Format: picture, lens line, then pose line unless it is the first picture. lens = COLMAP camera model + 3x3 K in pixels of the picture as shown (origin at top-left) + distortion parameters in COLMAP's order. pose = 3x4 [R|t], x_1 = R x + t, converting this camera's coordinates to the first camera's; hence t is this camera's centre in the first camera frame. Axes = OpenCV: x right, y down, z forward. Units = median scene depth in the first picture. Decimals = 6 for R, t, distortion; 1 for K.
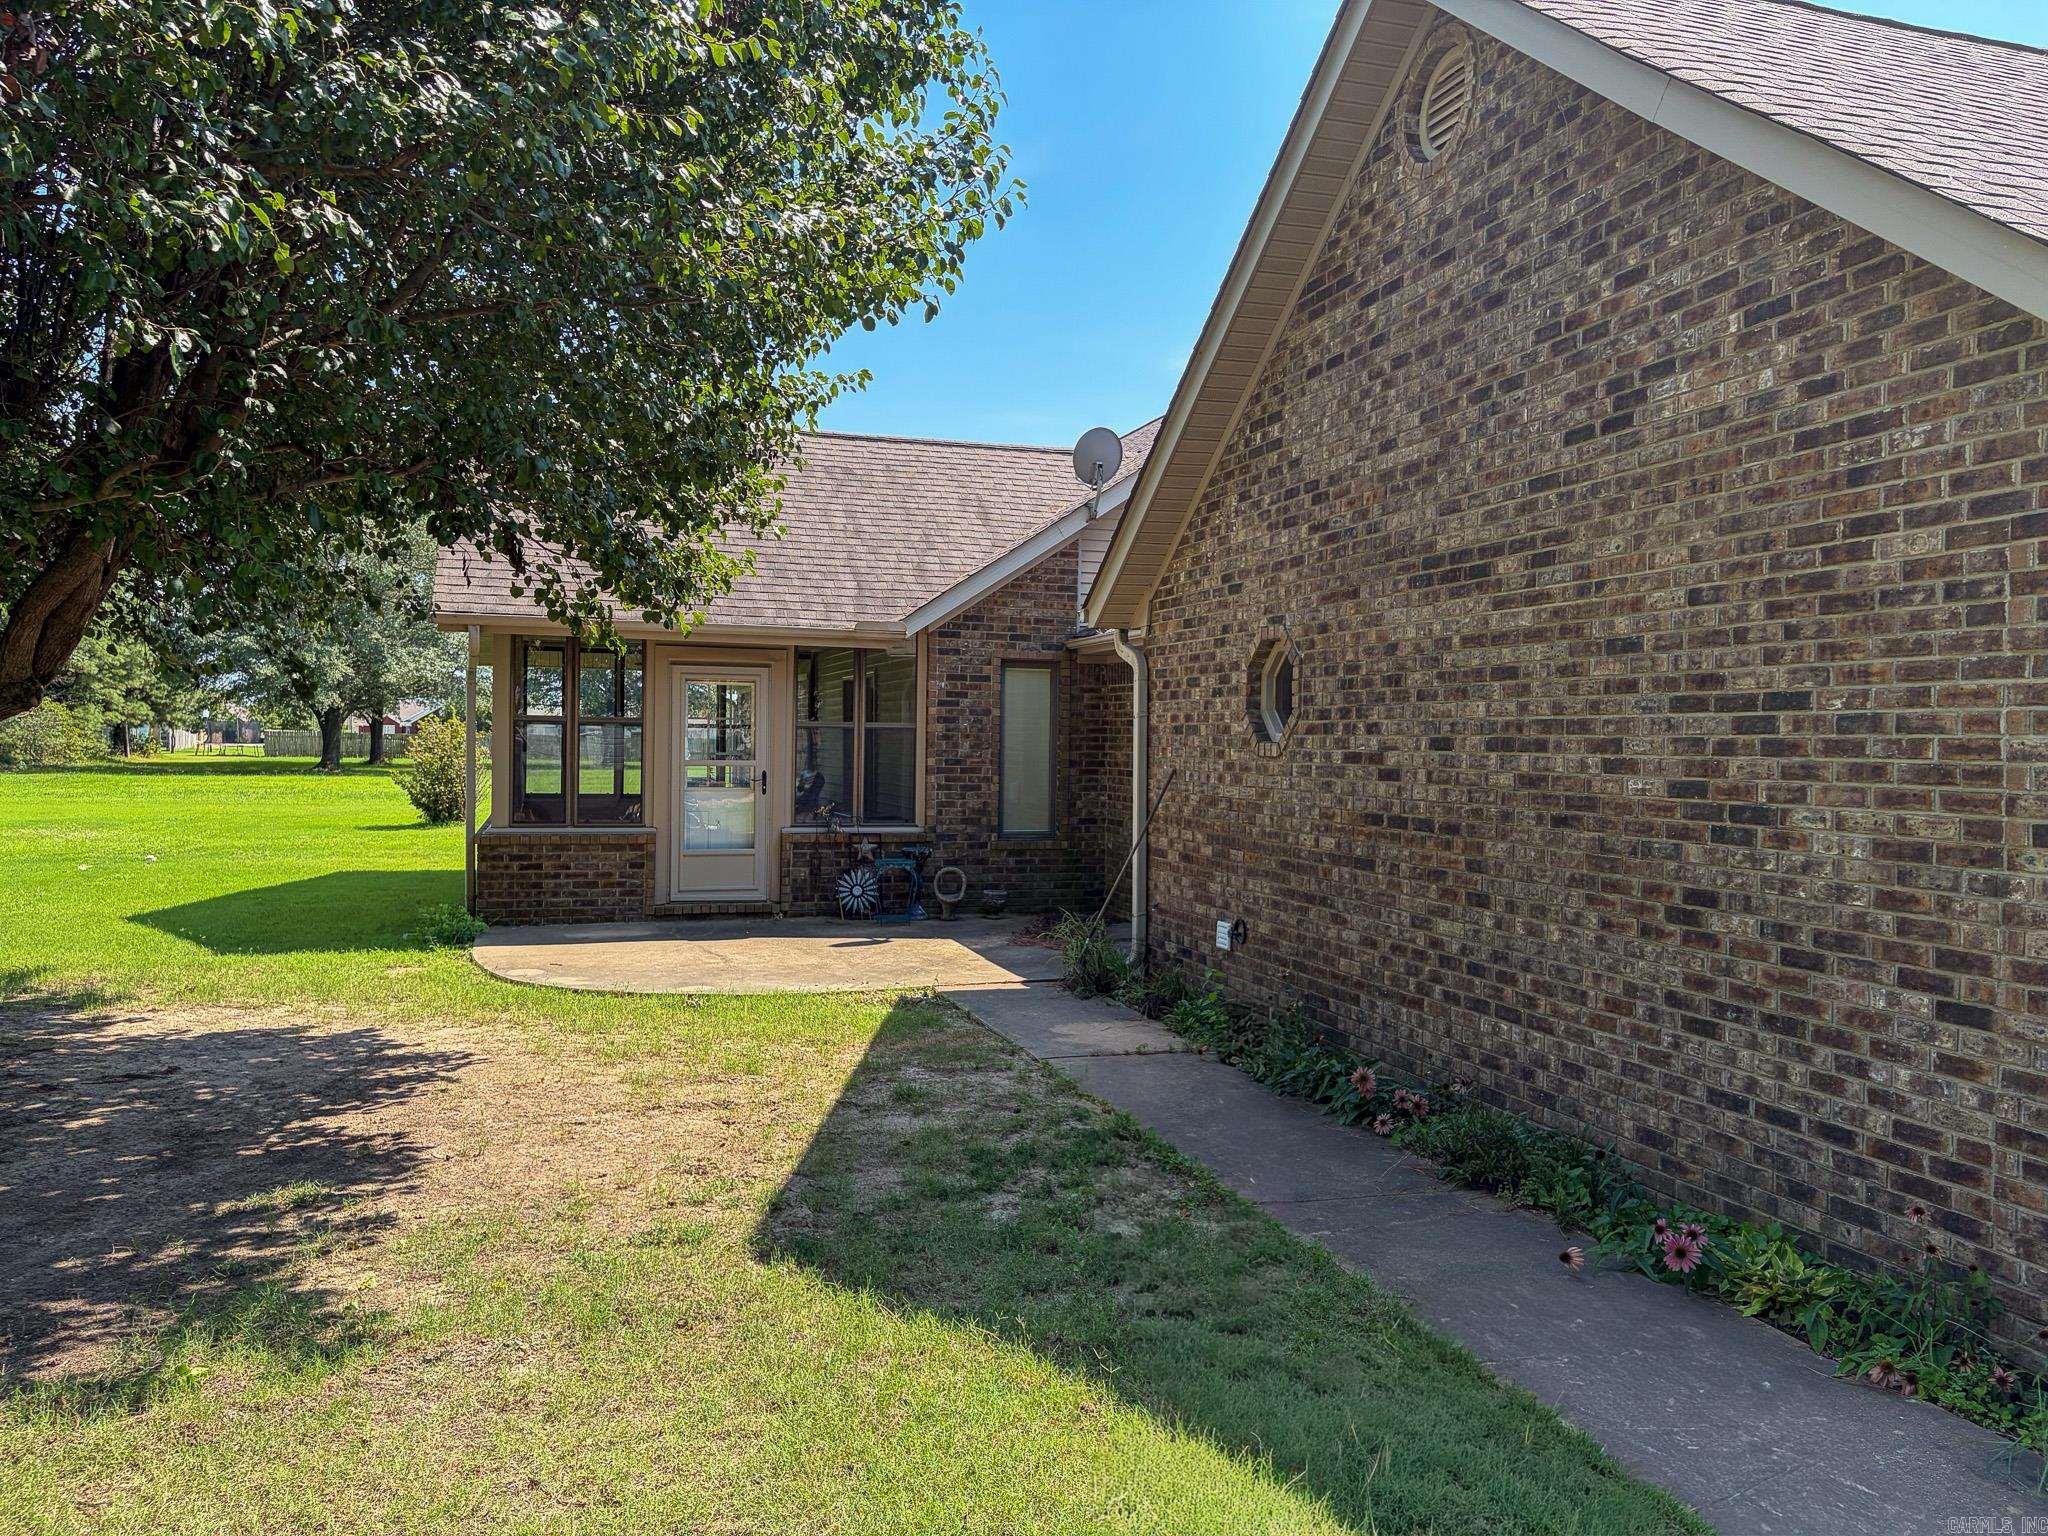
lens RADIAL K [[1548.5, 0, 1028.1], [0, 1548.5, 765.1], [0, 0, 1]] dist [0.037306, -0.037457]
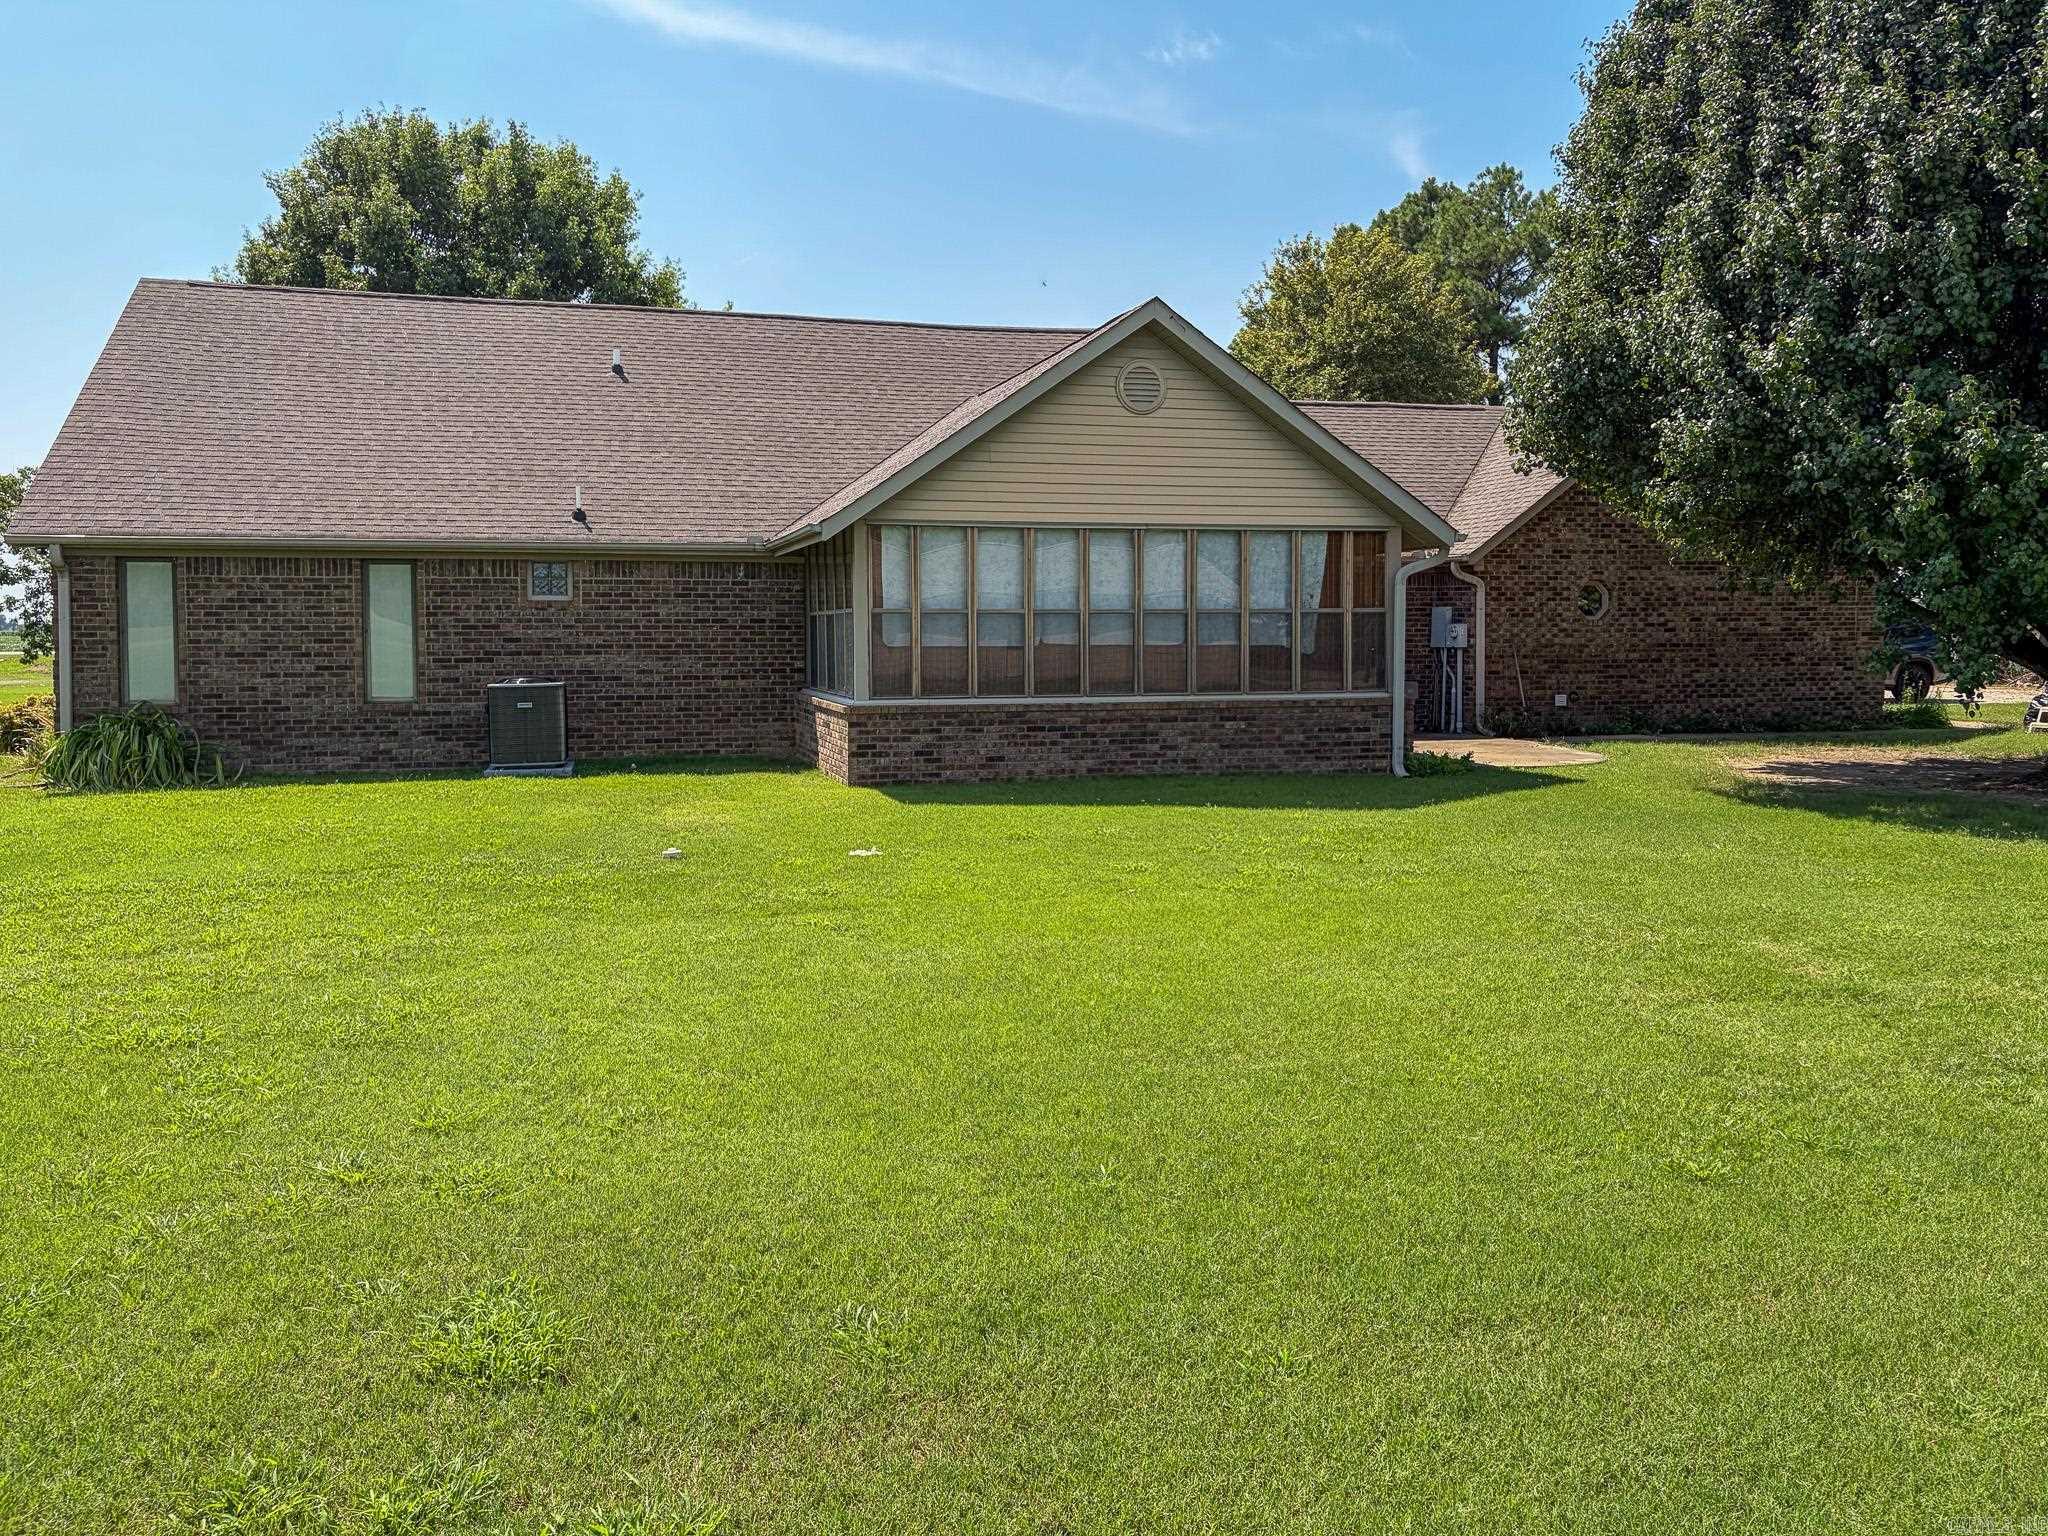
lens RADIAL K [[1576.6, 0, 1024.7], [0, 1576.6, 757.3], [0, 0, 1]] dist [0.045980, -0.046392]
pose [[0.015663, -0.055834, 0.998317, -3.712939], [0.030275, 0.998008, 0.055342, 0.057474], [-0.999419, 0.029358, 0.017322, 2.824401]]
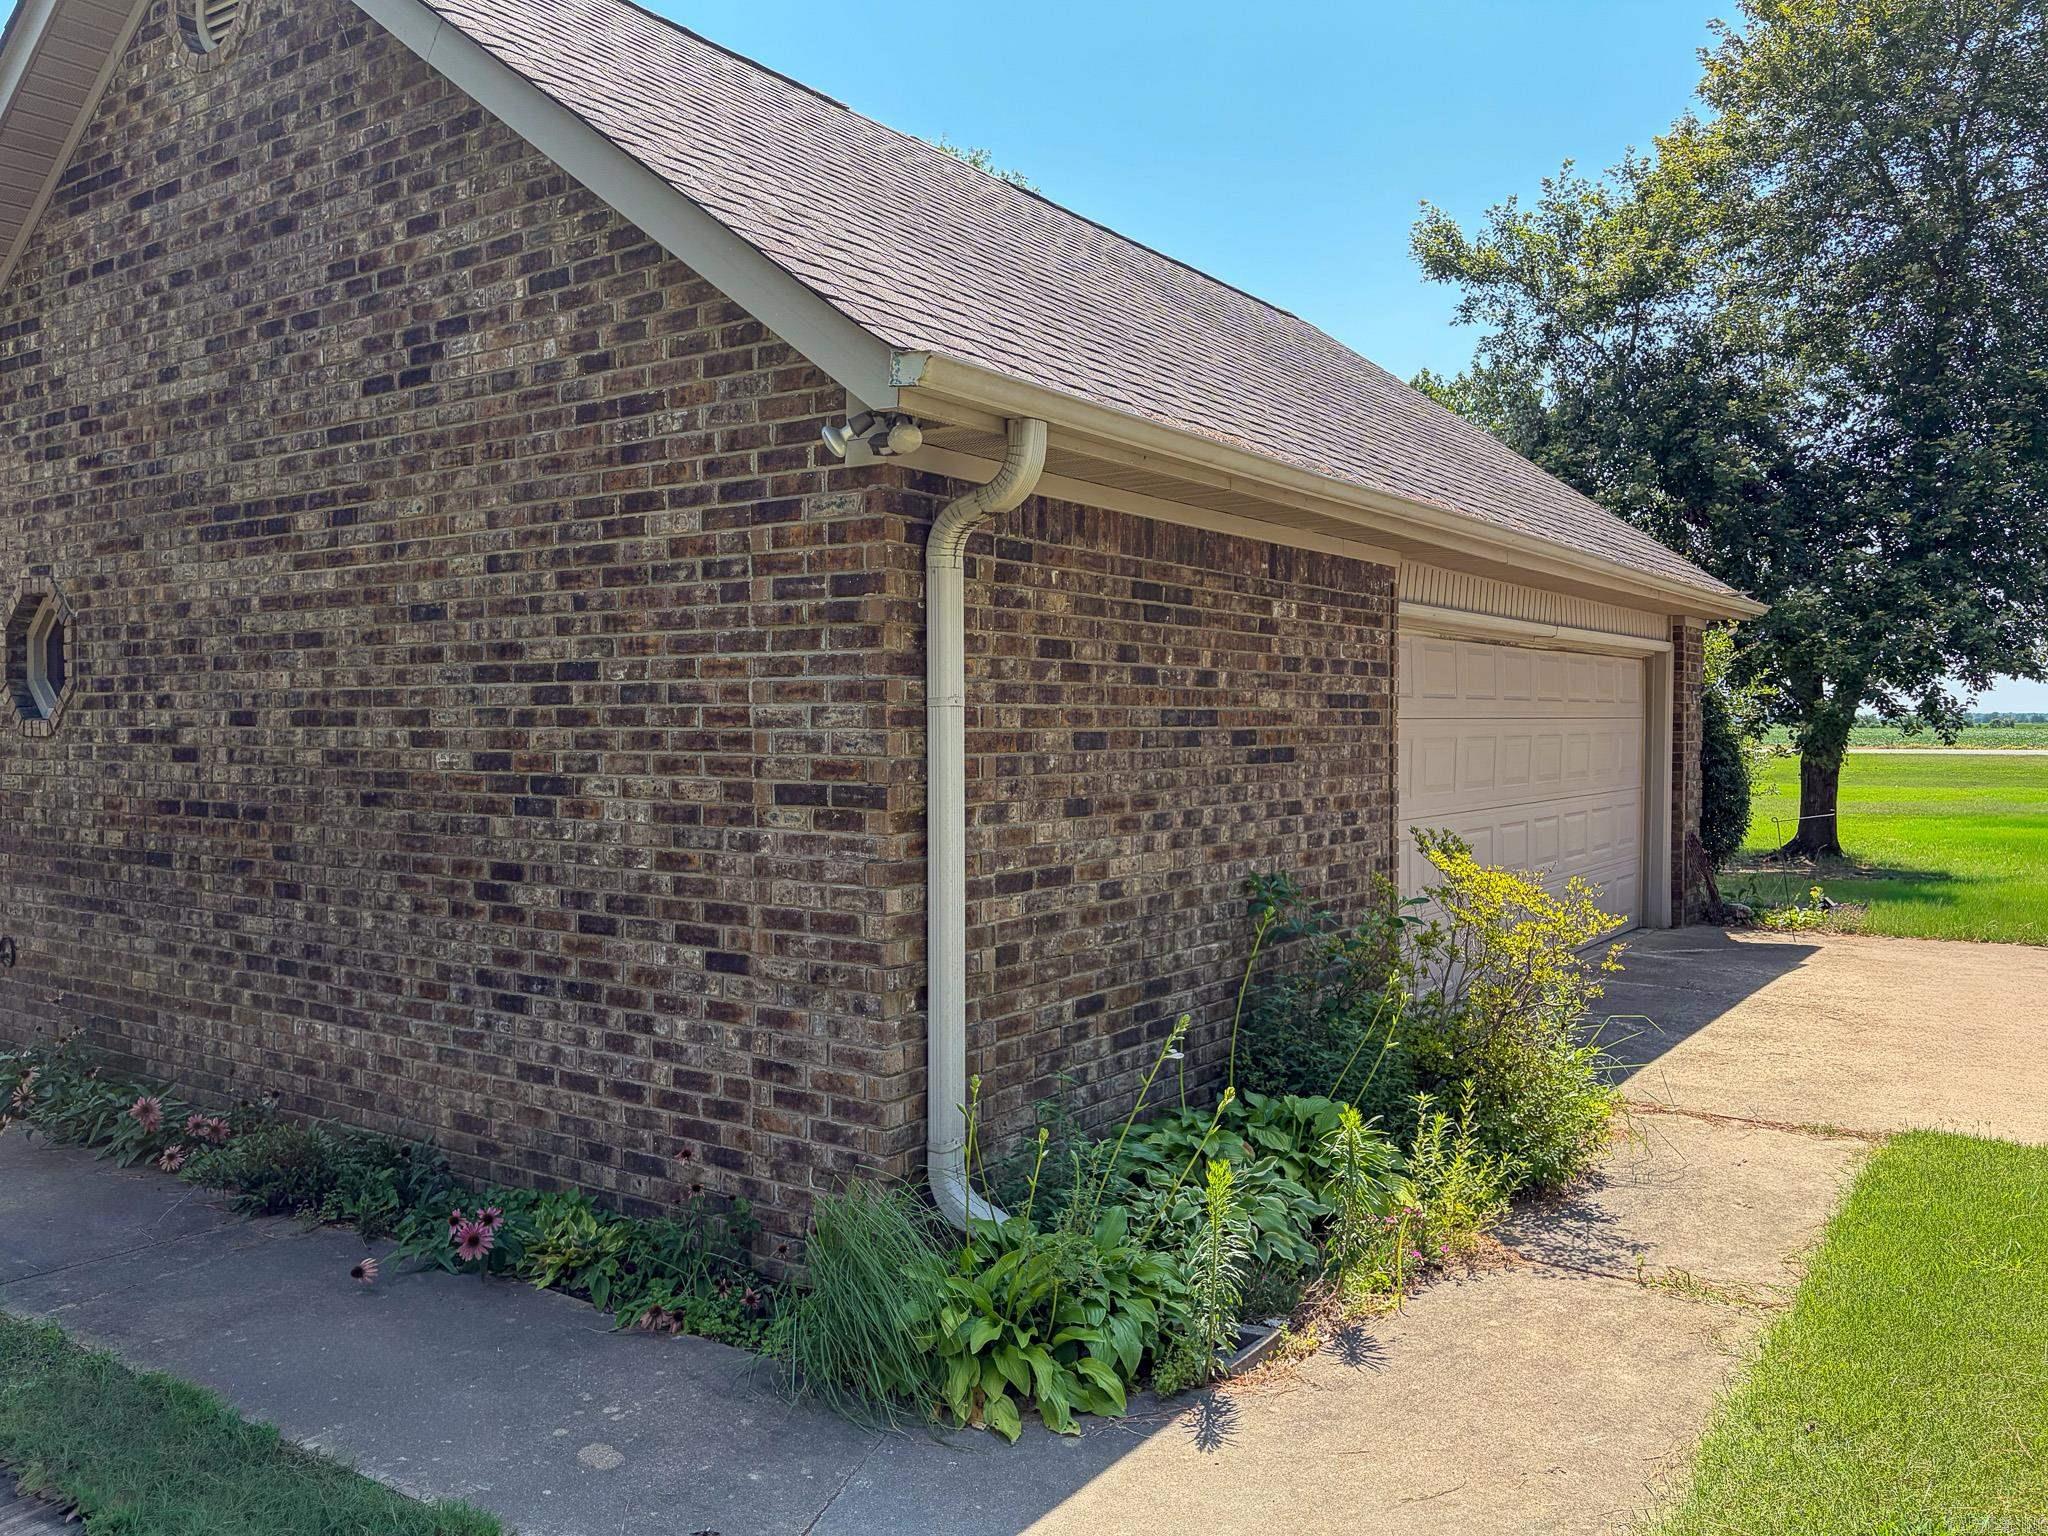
lens RADIAL K [[1576.6, 0, 1024.7], [0, 1576.6, 757.3], [0, 0, 1]] dist [0.045980, -0.046392]
pose [[0.789694, -0.028512, 0.612838, 0.073866], [0.021419, 0.999592, 0.018906, 0.001166], [-0.613127, -0.001804, 0.789982, 0.009622]]
